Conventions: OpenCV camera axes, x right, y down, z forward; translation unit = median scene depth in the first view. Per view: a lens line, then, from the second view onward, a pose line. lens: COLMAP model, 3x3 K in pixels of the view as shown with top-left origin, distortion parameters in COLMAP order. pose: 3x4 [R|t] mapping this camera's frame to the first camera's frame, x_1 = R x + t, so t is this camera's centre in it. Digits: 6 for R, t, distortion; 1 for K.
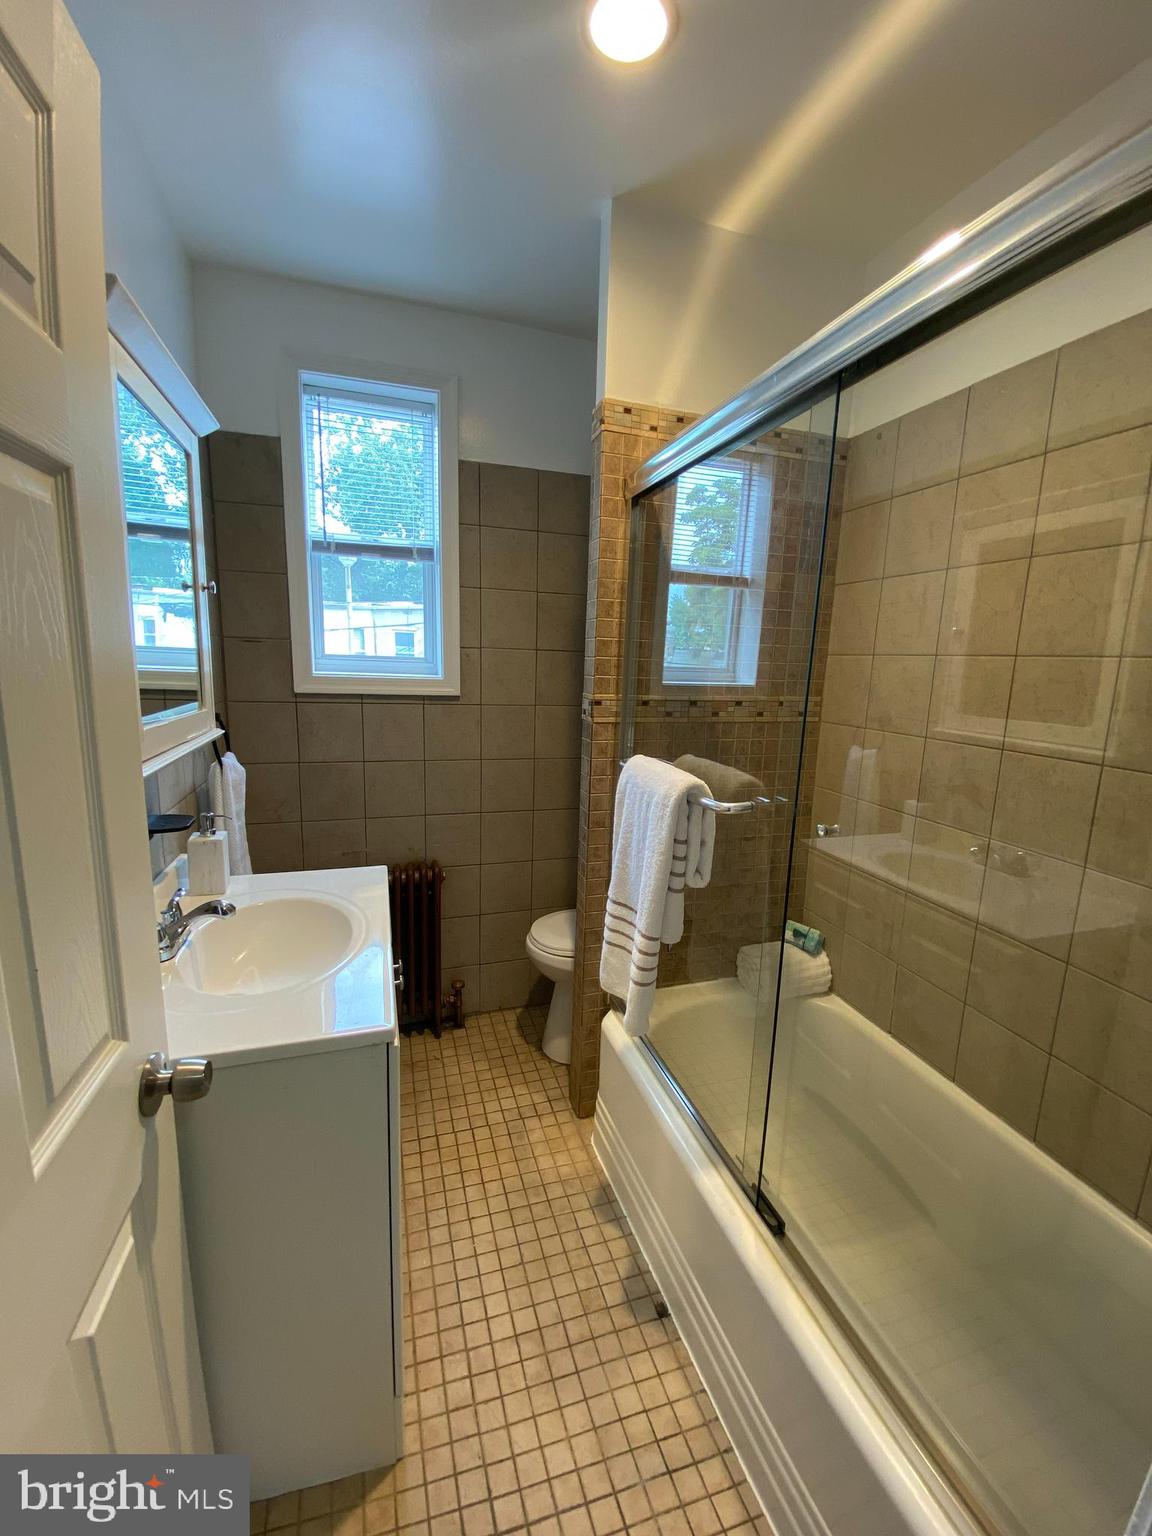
lens RADIAL K [[623.0, 0, 576.0], [0, 623.0, 768.0], [0, 0, 1]] dist [0.015739, -0.018155]
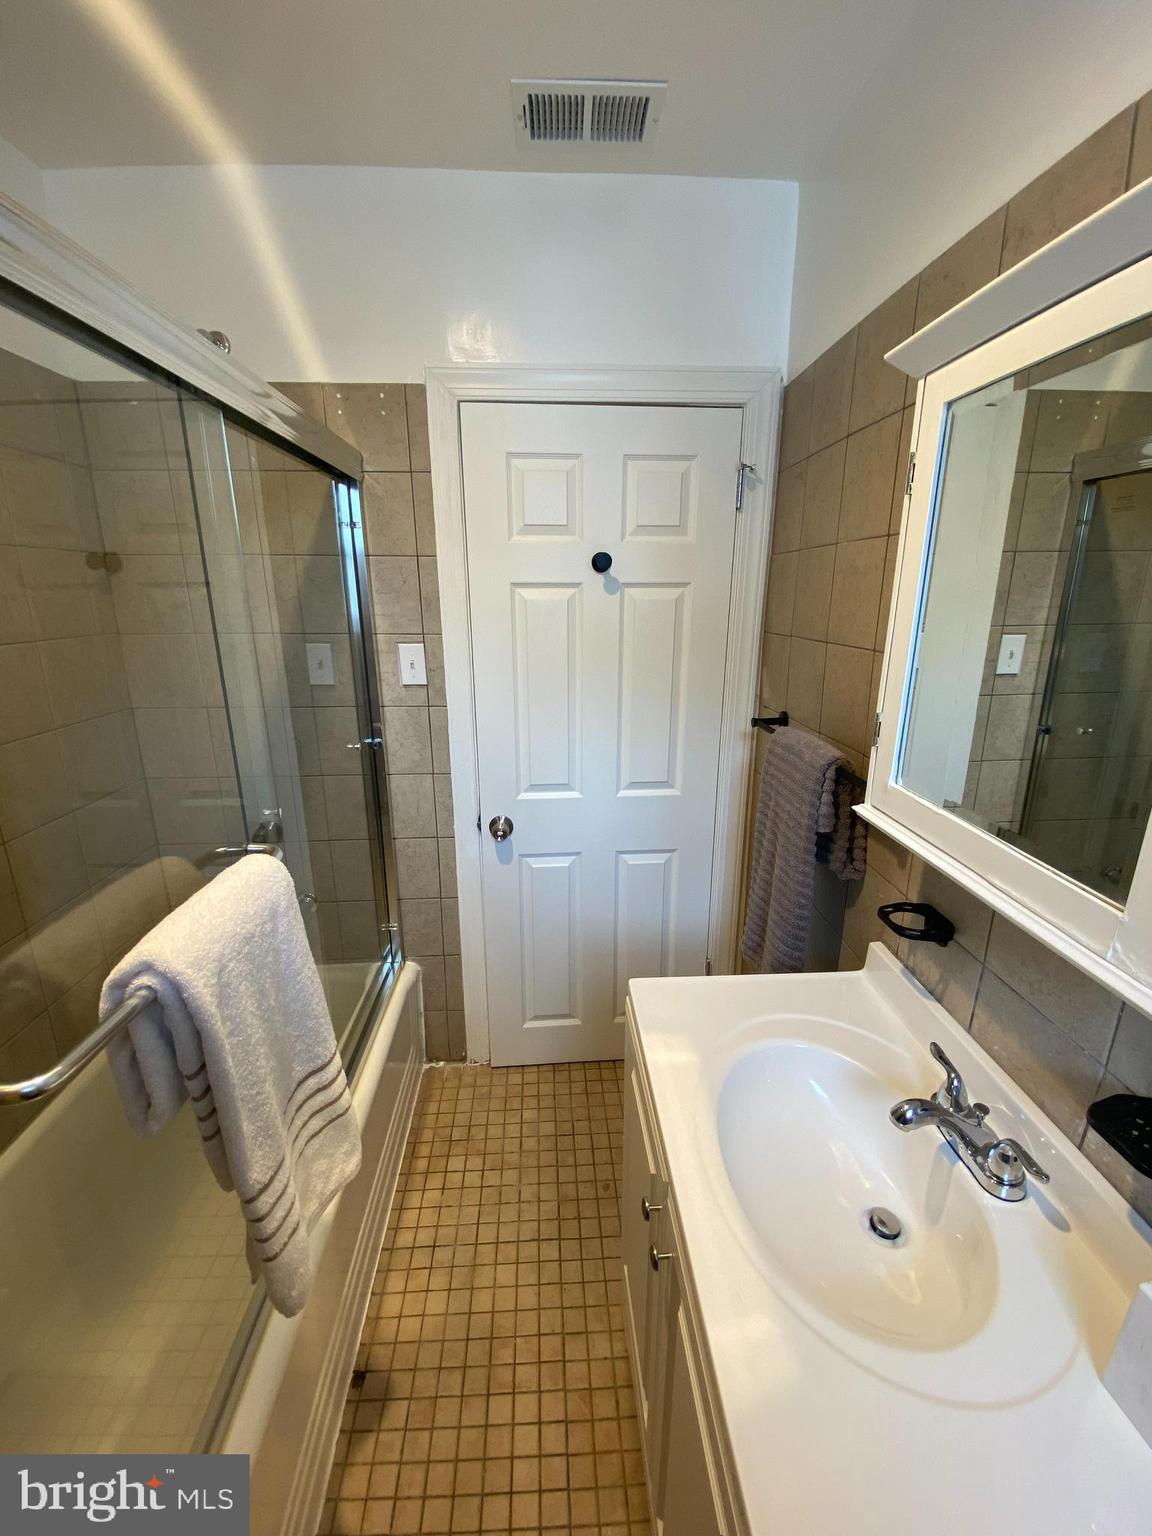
lens RADIAL K [[623.0, 0, 576.0], [0, 623.0, 768.0], [0, 0, 1]] dist [0.015739, -0.018155]
pose [[-0.967079, -0.100083, 0.233969, -0.268894], [0.013899, 0.897268, 0.441268, -0.314335], [-0.254096, 0.429993, -0.866338, 1.182048]]
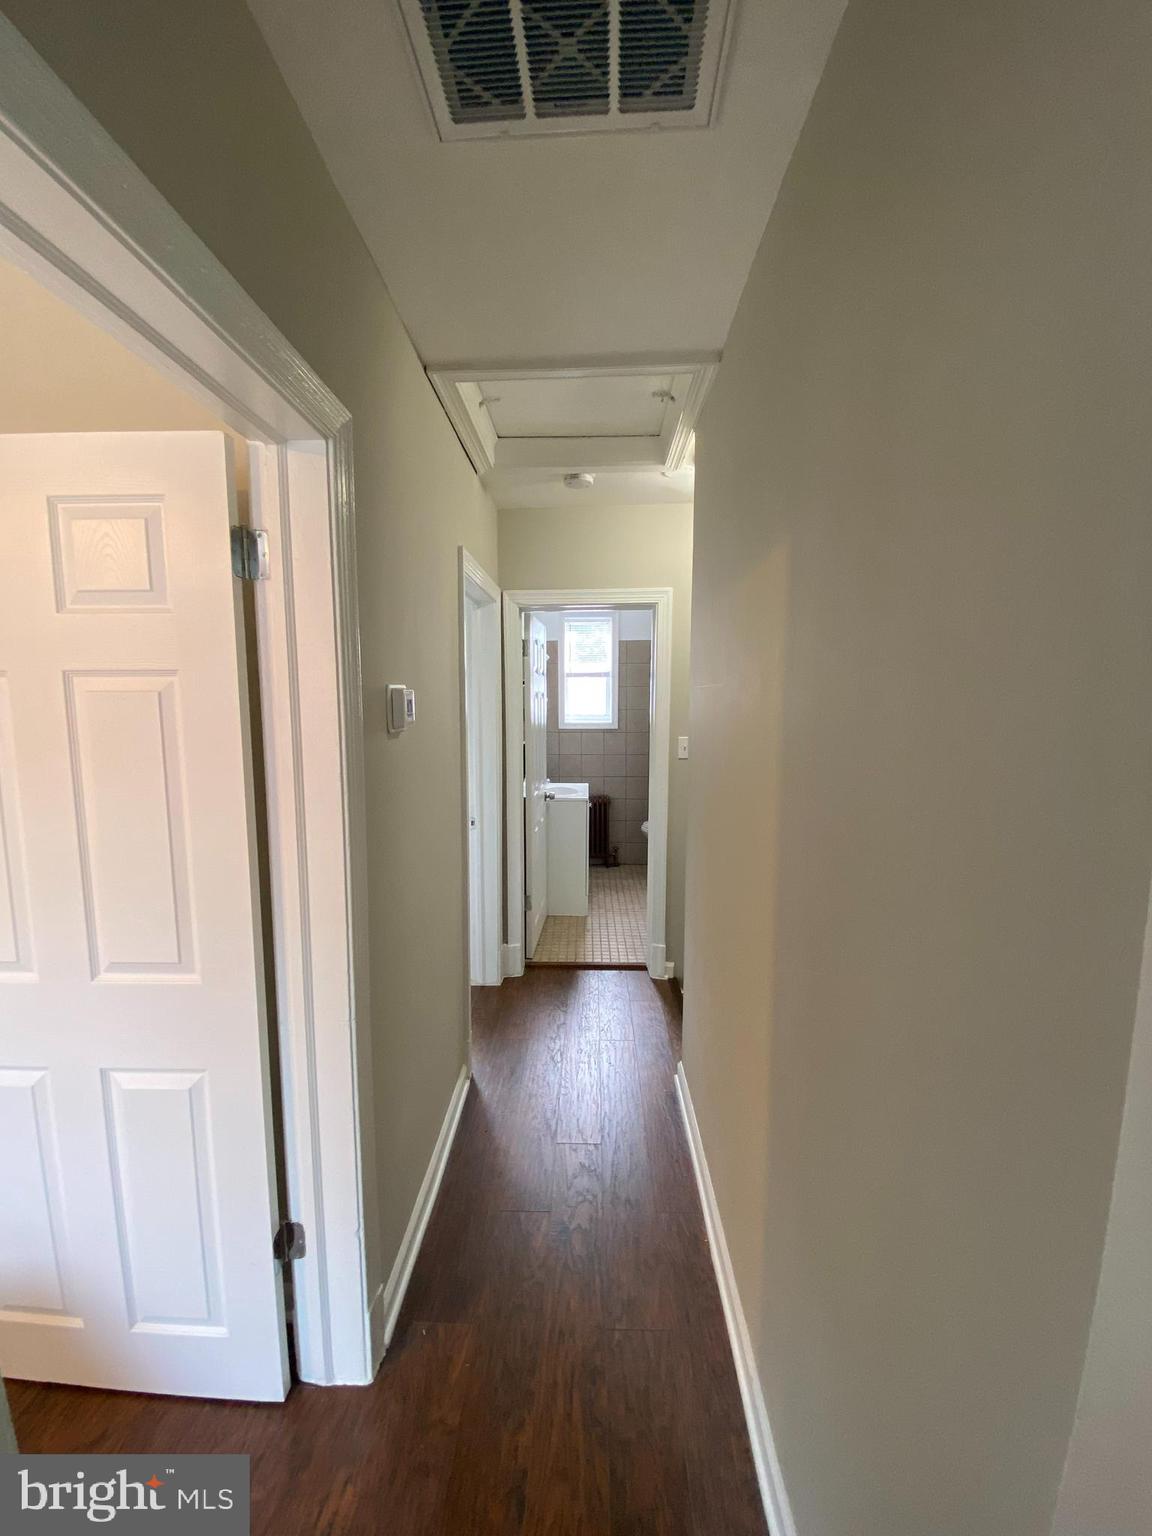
lens RADIAL K [[623.0, 0, 576.0], [0, 623.0, 768.0], [0, 0, 1]] dist [0.015739, -0.018155]
pose [[0.939505, 0.005209, -0.342496, 0.742978], [-0.027220, 0.997858, -0.059490, 0.281901], [0.341452, 0.065213, 0.937634, -2.022368]]
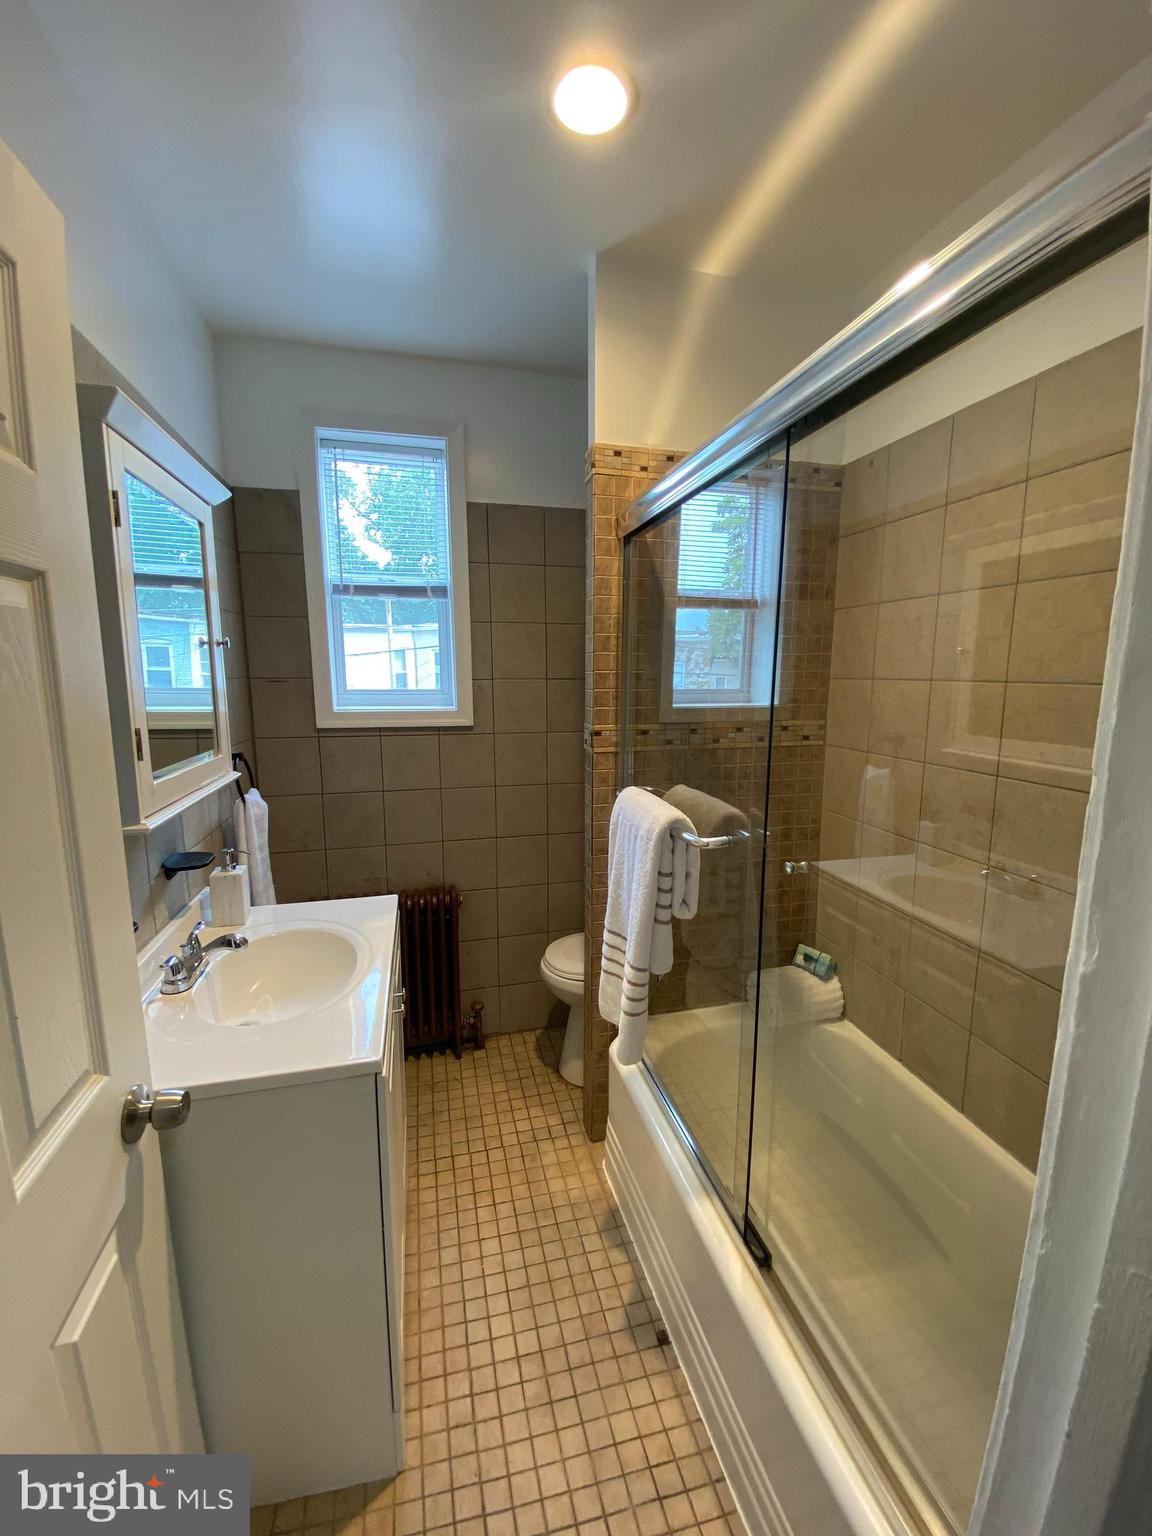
lens RADIAL K [[623.0, 0, 576.0], [0, 623.0, 768.0], [0, 0, 1]] dist [0.015739, -0.018155]
pose [[0.997546, -0.020705, -0.066879, 0.074841], [0.019393, 0.999608, -0.020194, -0.031430], [0.067271, 0.018847, 0.997557, -0.029945]]
